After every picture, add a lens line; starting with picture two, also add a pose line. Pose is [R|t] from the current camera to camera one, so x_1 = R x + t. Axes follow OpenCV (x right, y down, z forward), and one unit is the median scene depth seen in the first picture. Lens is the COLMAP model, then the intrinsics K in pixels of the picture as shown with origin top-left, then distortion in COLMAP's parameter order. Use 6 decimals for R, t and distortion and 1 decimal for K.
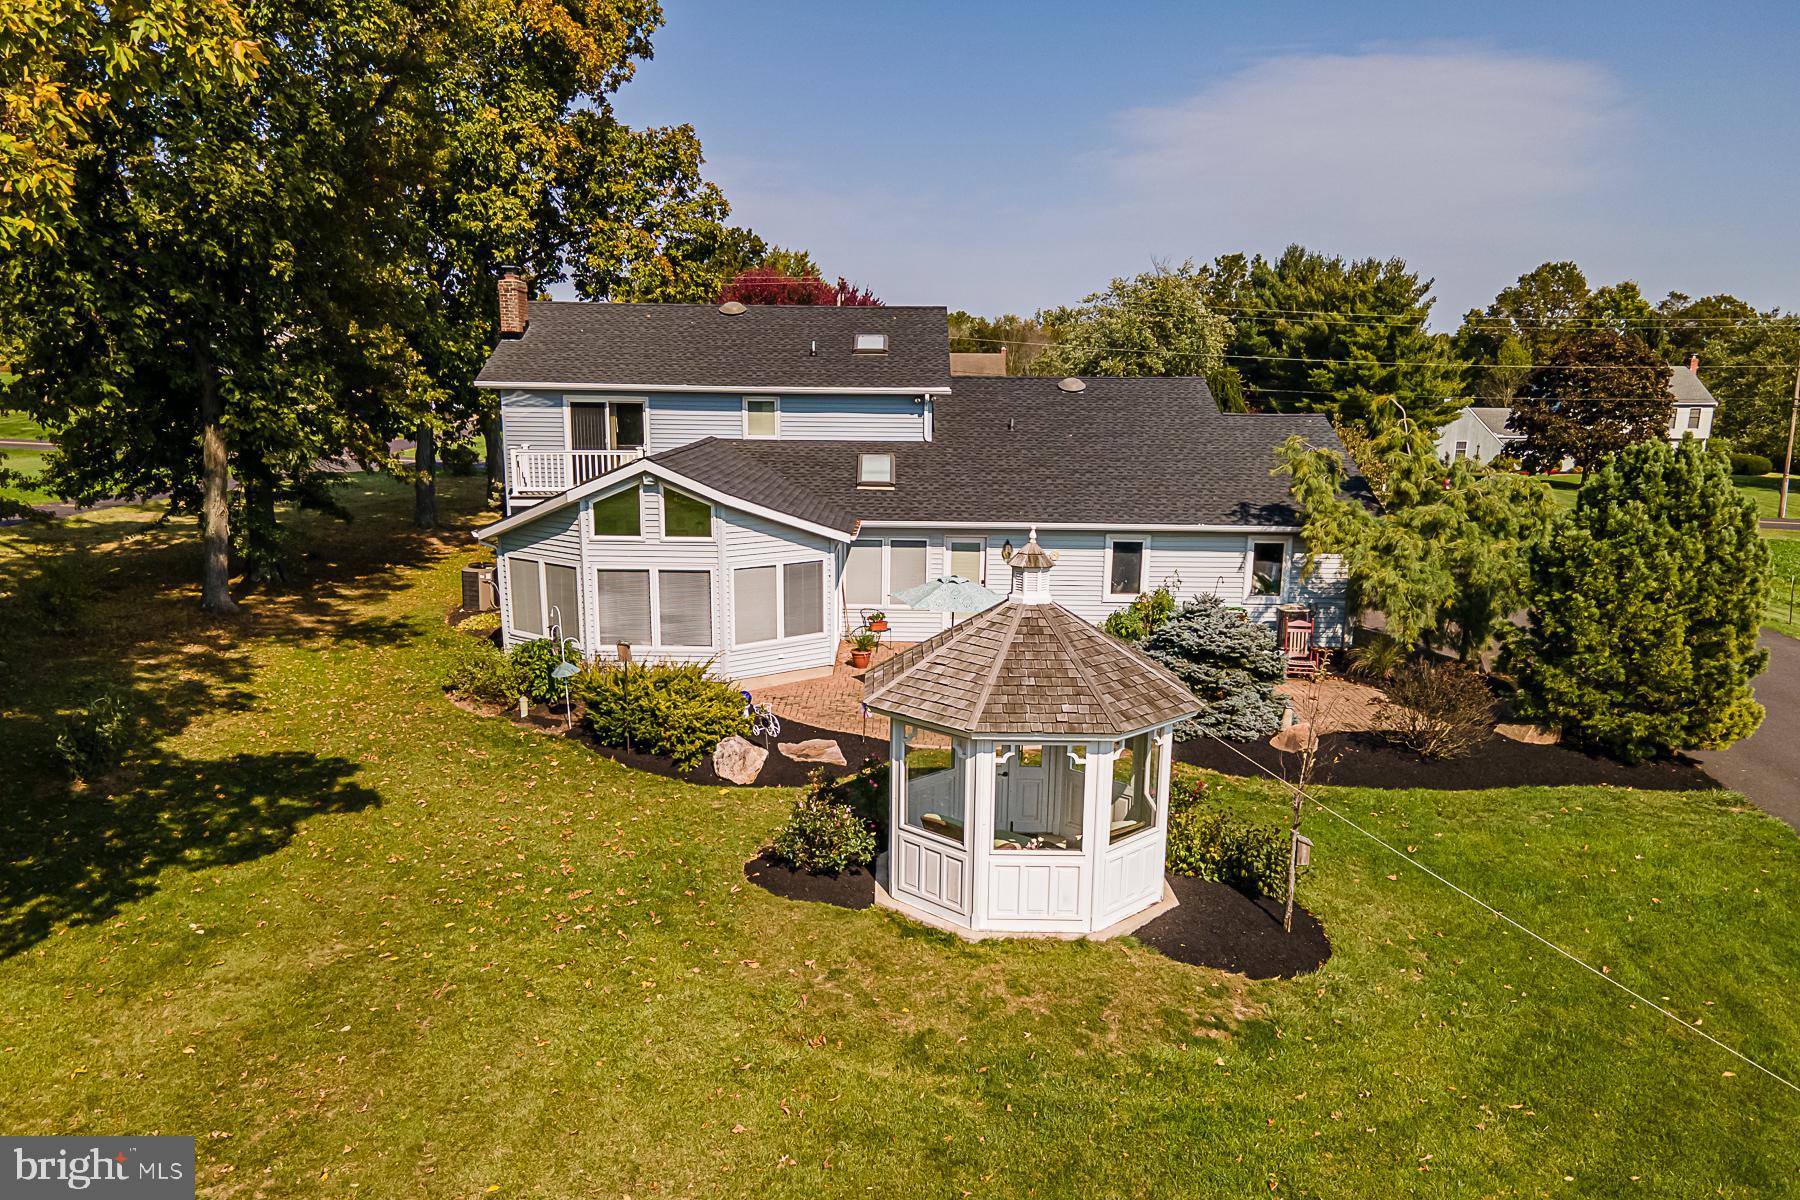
lens RADIAL K [[1327.9, 0, 877.5], [0, 1327.9, 674.7], [0, 0, 1]] dist [0.022483, 0.041138]
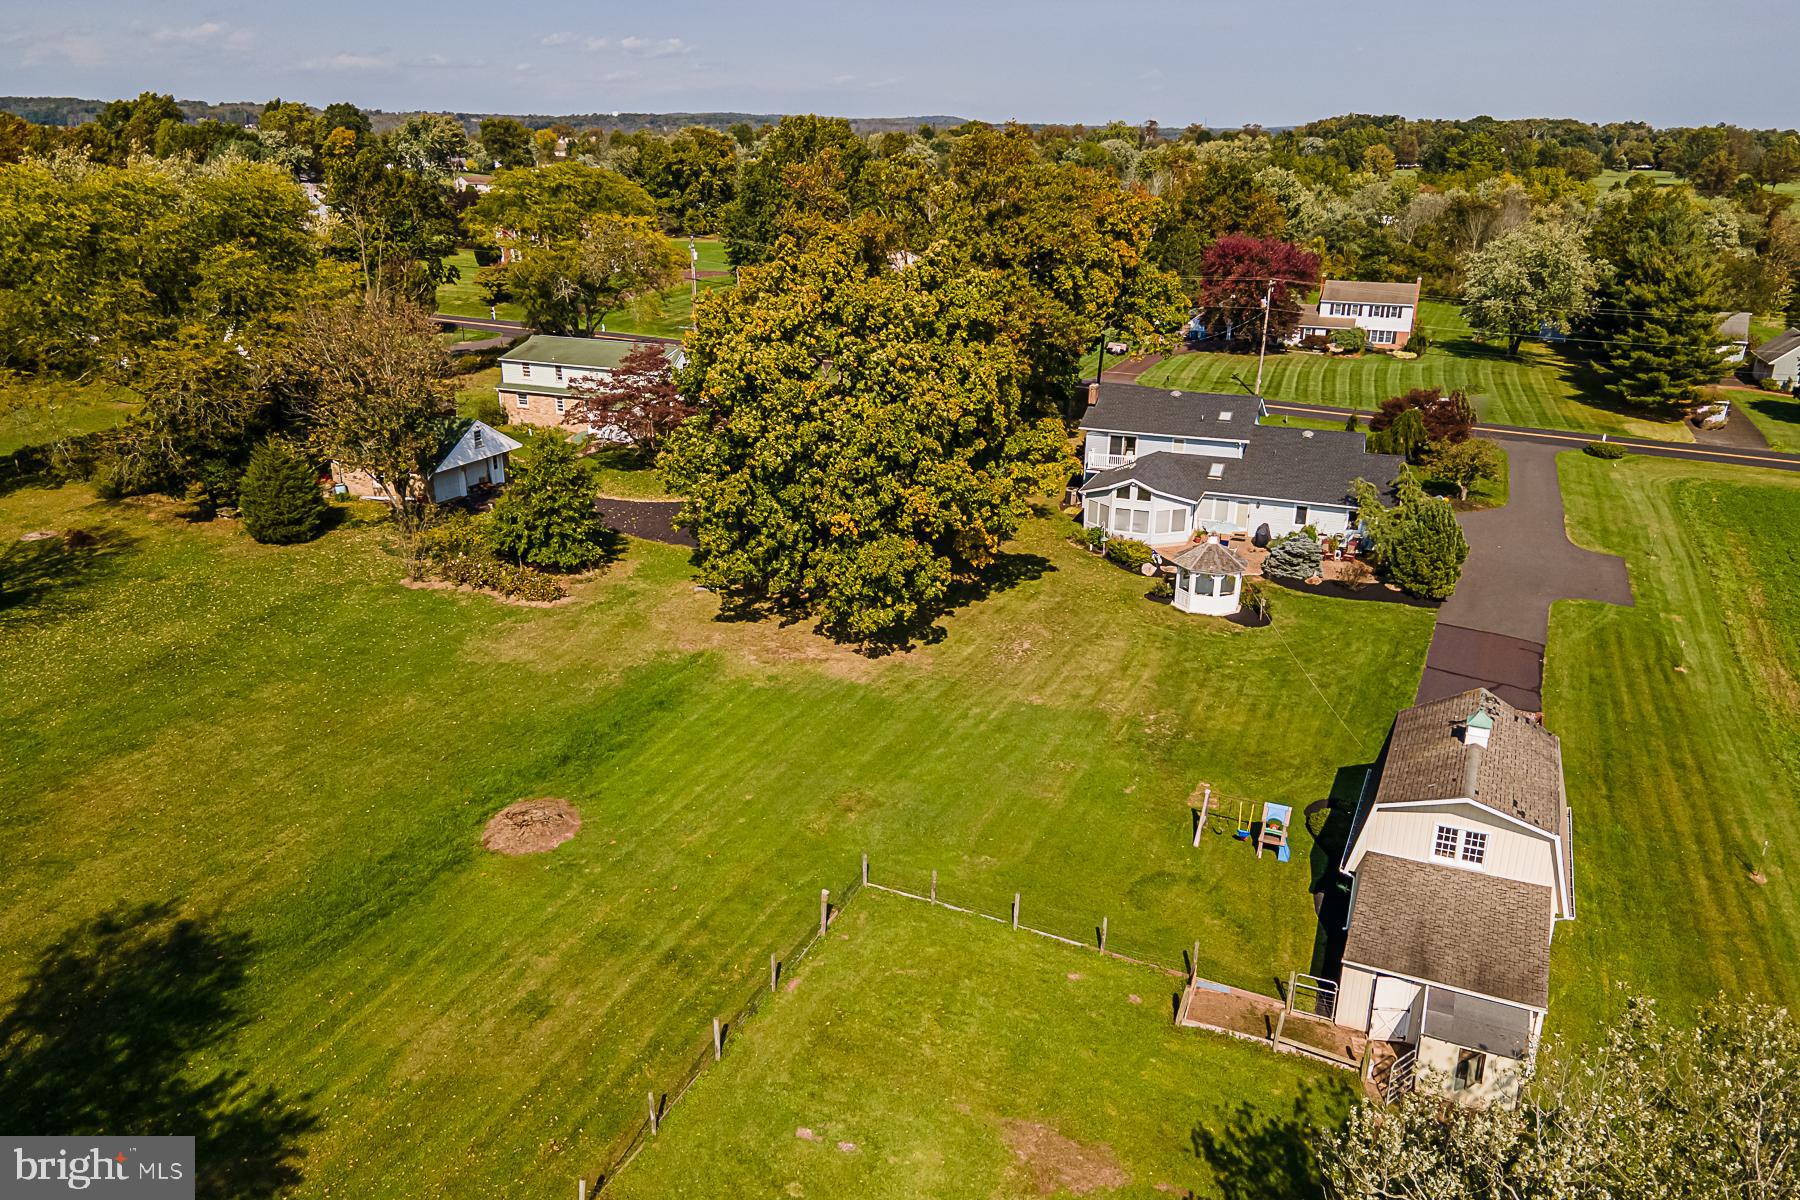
lens RADIAL K [[1252.0, 0, 895.8], [0, 1252.0, 605.2], [0, 0, 1]] dist [0.022454, 0.022361]
pose [[0.934305, 0.118614, -0.336162, 0.366741], [-0.080864, 0.988956, 0.124204, -0.185592], [0.347182, -0.088861, 0.933578, -2.188225]]
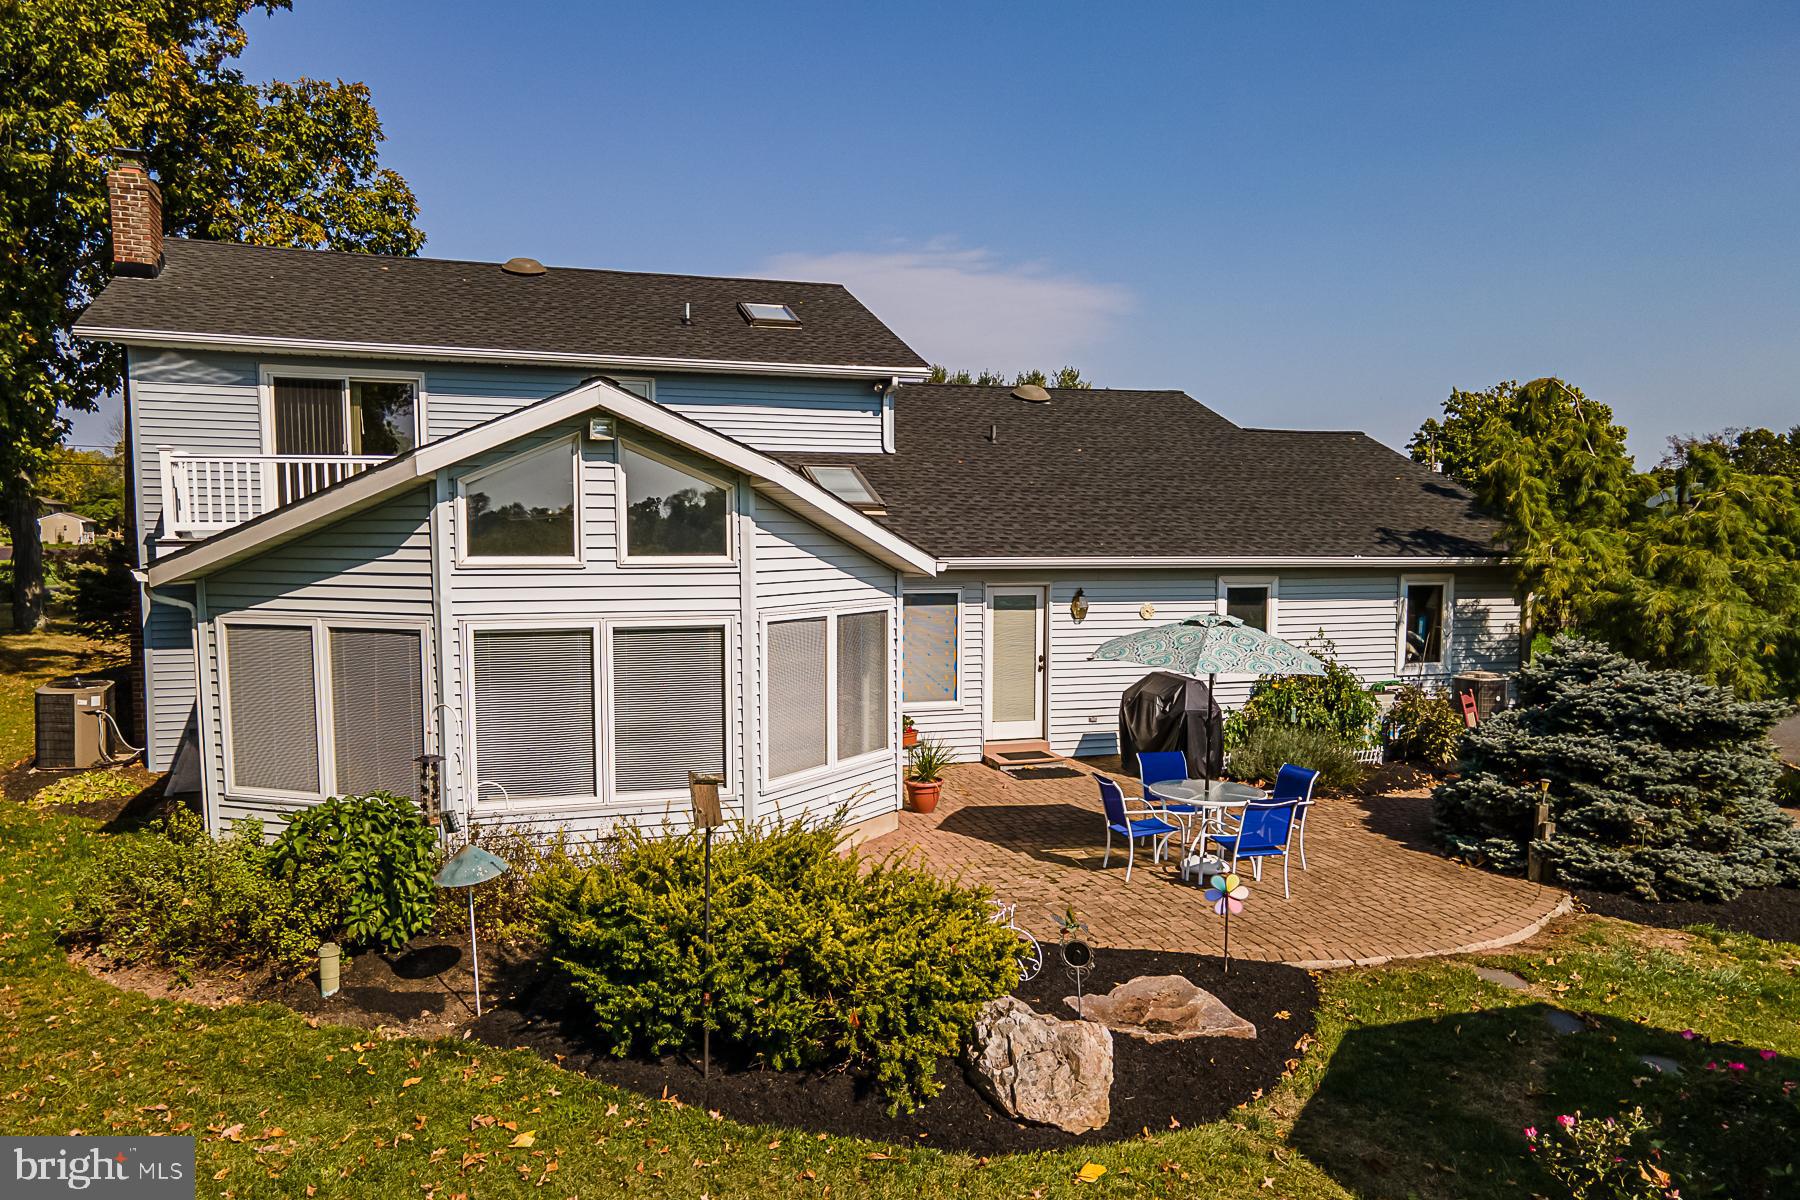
lens RADIAL K [[1327.9, 0, 889.8], [0, 1327.9, 644.5], [0, 0, 1]] dist [0.022483, 0.041138]
pose [[0.946099, -0.037233, 0.321731, -0.223750], [0.079383, 0.989728, -0.118901, -0.010742], [-0.313999, 0.138032, 0.939336, 0.537720]]
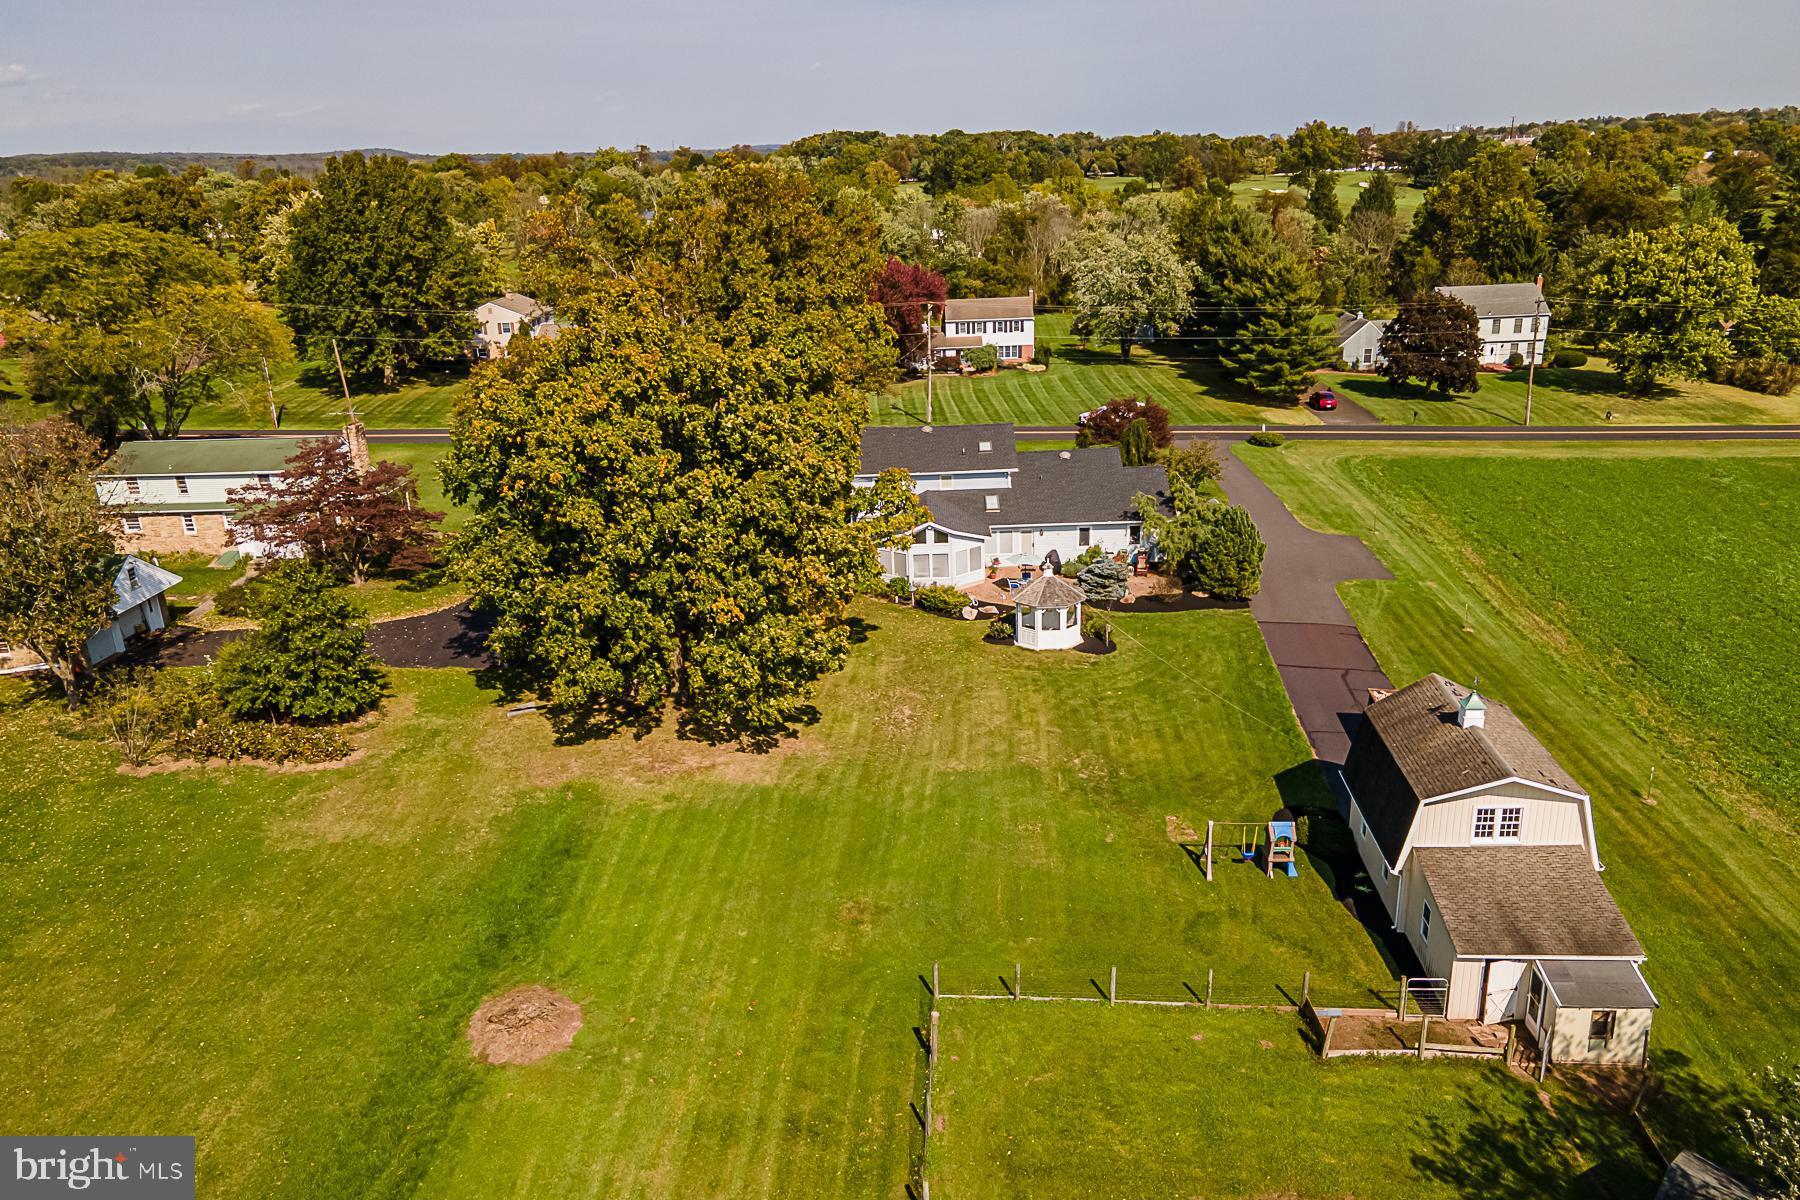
lens RADIAL K [[1353.0, 0, 871.1], [0, 1353.0, 658.5], [0, 0, 1]] dist [0.028120, 0.009004]
pose [[0.998568, -0.043161, -0.031601, -0.219922], [0.046446, 0.992629, 0.111937, -0.200360], [0.026537, -0.113245, 0.993213, -2.261943]]
